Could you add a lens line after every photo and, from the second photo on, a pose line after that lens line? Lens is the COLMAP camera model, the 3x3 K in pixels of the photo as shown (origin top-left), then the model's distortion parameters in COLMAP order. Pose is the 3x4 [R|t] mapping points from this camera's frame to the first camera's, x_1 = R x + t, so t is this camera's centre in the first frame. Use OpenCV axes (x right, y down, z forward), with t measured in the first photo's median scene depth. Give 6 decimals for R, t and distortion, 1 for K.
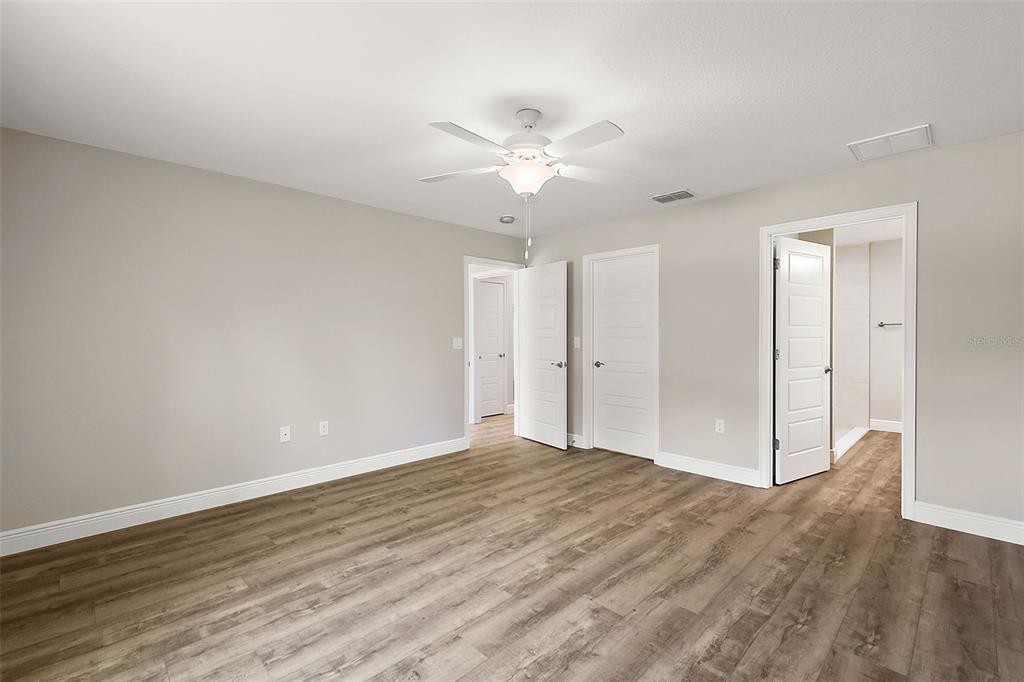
lens RADIAL K [[452.1, 0, 512.0], [0, 452.1, 341.0], [0, 0, 1]] dist [-0.000087, 0.000081]
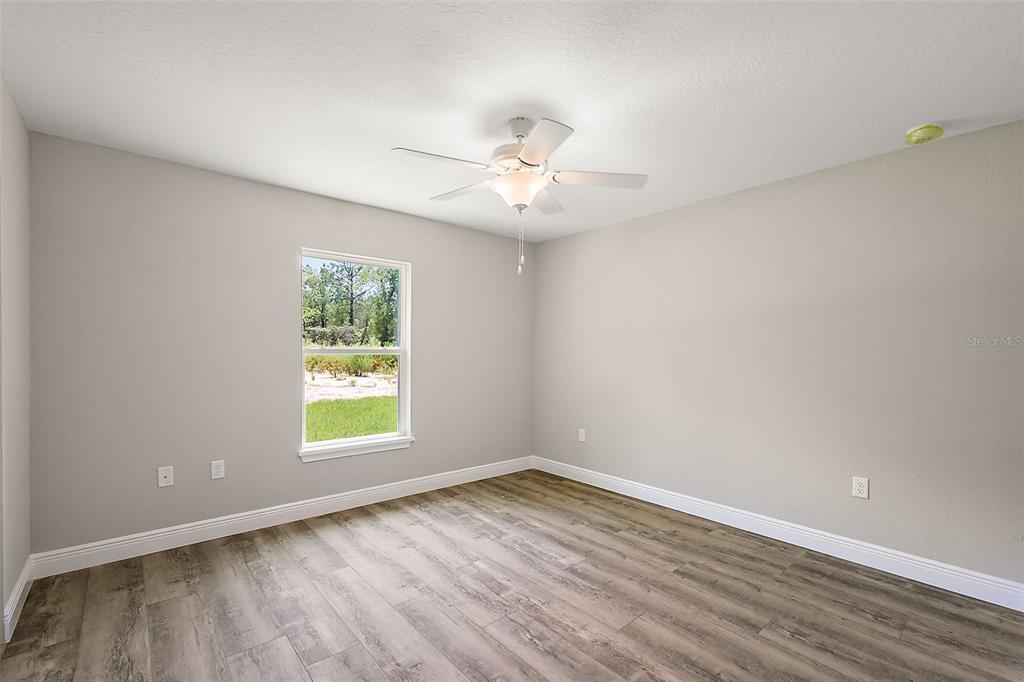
lens RADIAL K [[452.1, 0, 512.0], [0, 452.1, 341.0], [0, 0, 1]] dist [-0.000087, 0.000081]
pose [[-0.065699, -0.015716, -0.997716, 0.921165], [-0.007643, 0.999855, -0.015246, -0.035596], [0.997810, 0.006624, -0.065809, 1.045867]]
